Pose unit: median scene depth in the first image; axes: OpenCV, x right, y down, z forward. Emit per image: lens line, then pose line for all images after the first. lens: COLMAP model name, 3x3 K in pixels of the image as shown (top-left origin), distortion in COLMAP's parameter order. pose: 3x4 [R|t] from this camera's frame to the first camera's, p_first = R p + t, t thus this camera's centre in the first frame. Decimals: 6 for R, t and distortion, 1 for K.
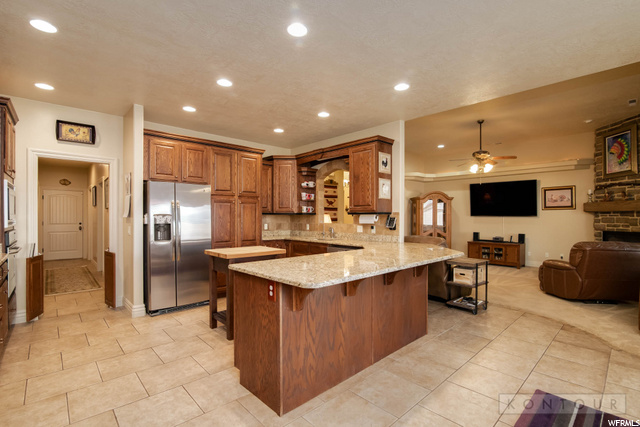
lens RADIAL K [[296.7, 0, 317.1], [0, 296.7, 217.8], [0, 0, 1]] dist [-0.020499, 0.001941]
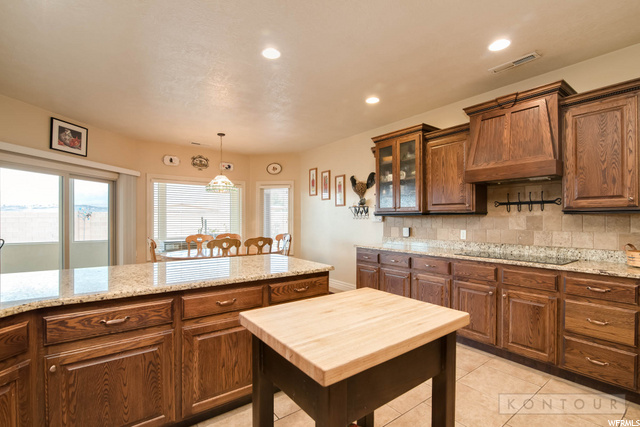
lens RADIAL K [[296.7, 0, 316.3], [0, 296.7, 217.2], [0, 0, 1]] dist [-0.020499, 0.001941]
pose [[-0.993204, -0.002399, 0.116359, -0.184017], [-0.002717, 0.999993, -0.002573, -0.003395], [-0.116352, -0.002872, -0.993204, 1.035769]]
